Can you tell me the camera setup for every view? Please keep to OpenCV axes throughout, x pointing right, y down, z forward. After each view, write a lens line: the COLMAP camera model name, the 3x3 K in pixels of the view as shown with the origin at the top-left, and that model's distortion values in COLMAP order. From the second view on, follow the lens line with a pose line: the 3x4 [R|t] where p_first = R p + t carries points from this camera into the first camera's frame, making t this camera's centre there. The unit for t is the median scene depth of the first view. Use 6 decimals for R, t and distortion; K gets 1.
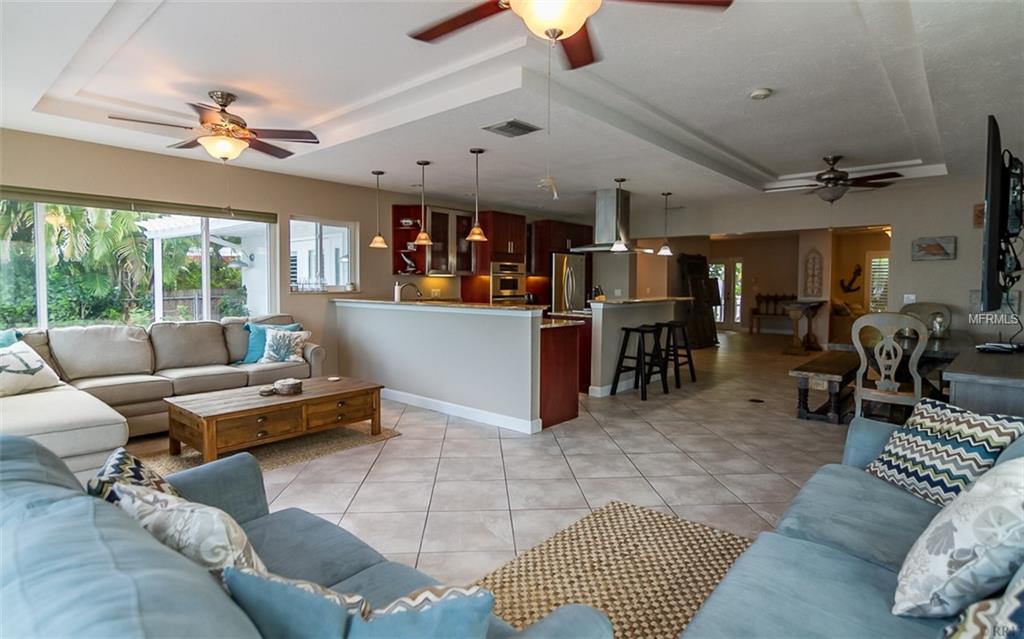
lens RADIAL K [[535.3, 0, 512.0], [0, 535.3, 311.2], [0, 0, 1]] dist [-0.001884, -0.000215]
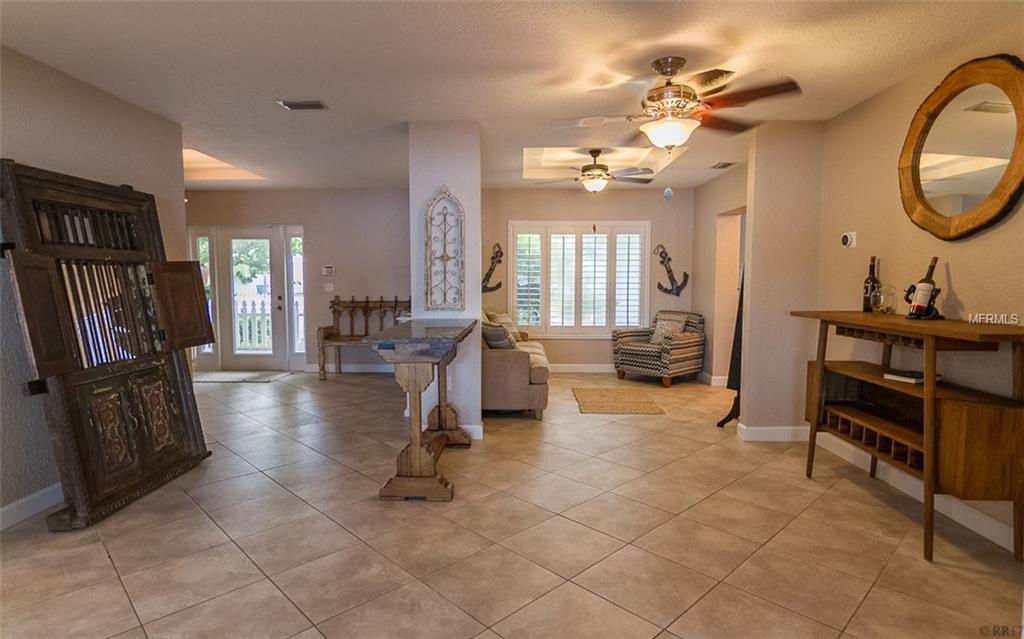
lens RADIAL K [[535.3, 0, 512.0], [0, 535.3, 311.2], [0, 0, 1]] dist [-0.001884, -0.000215]
pose [[0.761462, -0.044678, 0.646668, 0.344806], [0.037087, 0.998990, 0.025348, -0.035166], [-0.647148, 0.004681, 0.762350, 0.668317]]
